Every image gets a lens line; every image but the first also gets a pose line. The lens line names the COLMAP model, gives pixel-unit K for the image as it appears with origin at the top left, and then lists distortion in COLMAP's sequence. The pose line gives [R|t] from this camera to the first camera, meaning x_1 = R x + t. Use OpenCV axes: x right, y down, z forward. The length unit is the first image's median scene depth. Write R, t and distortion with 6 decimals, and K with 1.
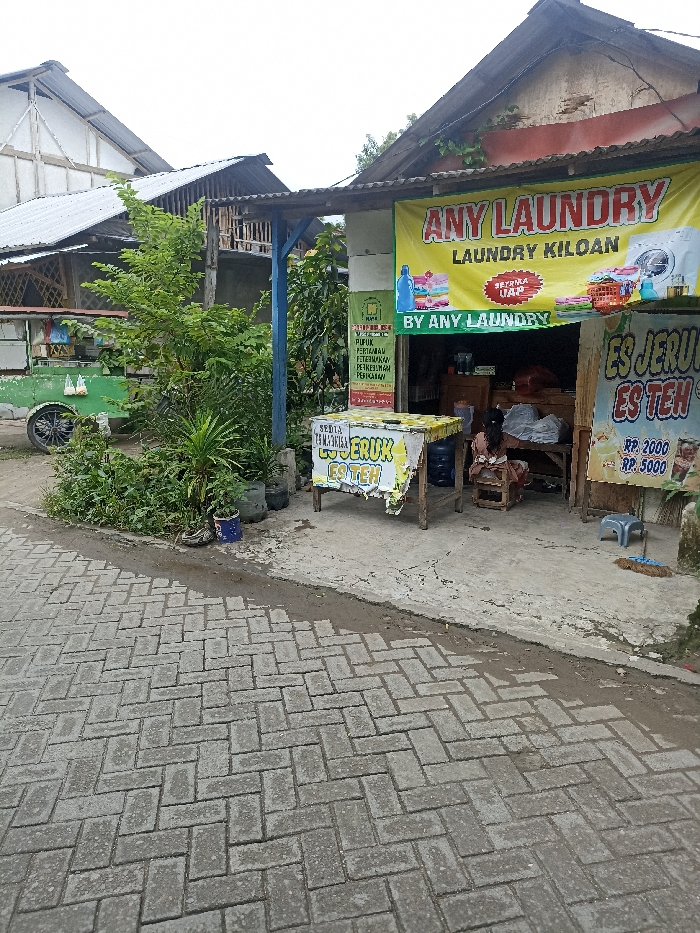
lens RADIAL K [[700.5, 0, 346.0], [0, 700.5, 464.7], [0, 0, 1]] dist [0.085868, -0.096836]
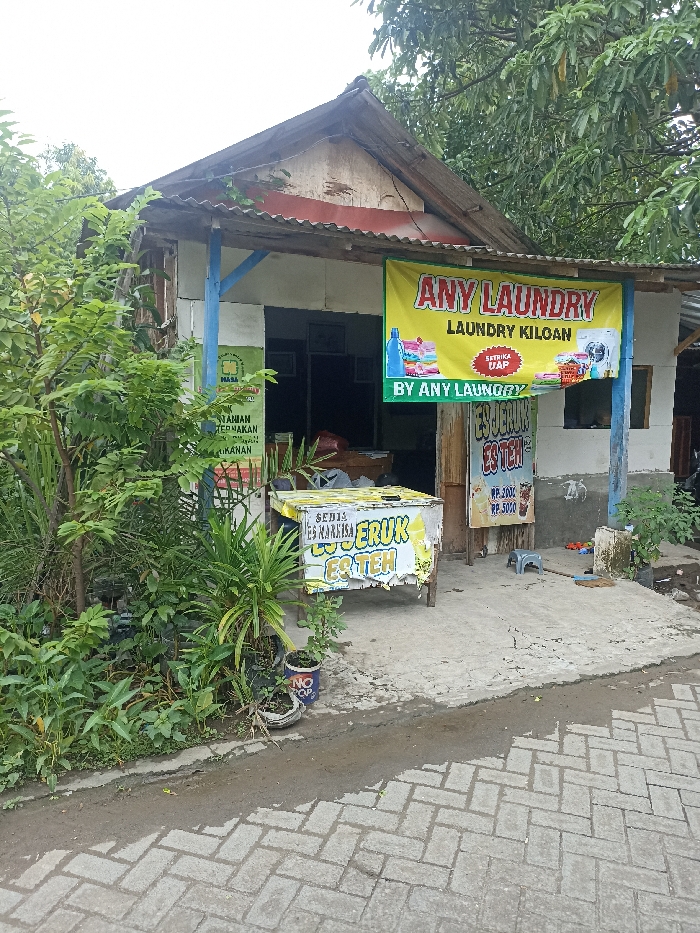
lens RADIAL K [[700.5, 0, 346.0], [0, 700.5, 464.7], [0, 0, 1]] dist [0.085868, -0.096836]
pose [[0.470308, -0.078114, 0.879038, -0.809294], [0.145682, 0.989281, 0.009966, -0.130640], [-0.870395, 0.123373, 0.476647, 0.670989]]
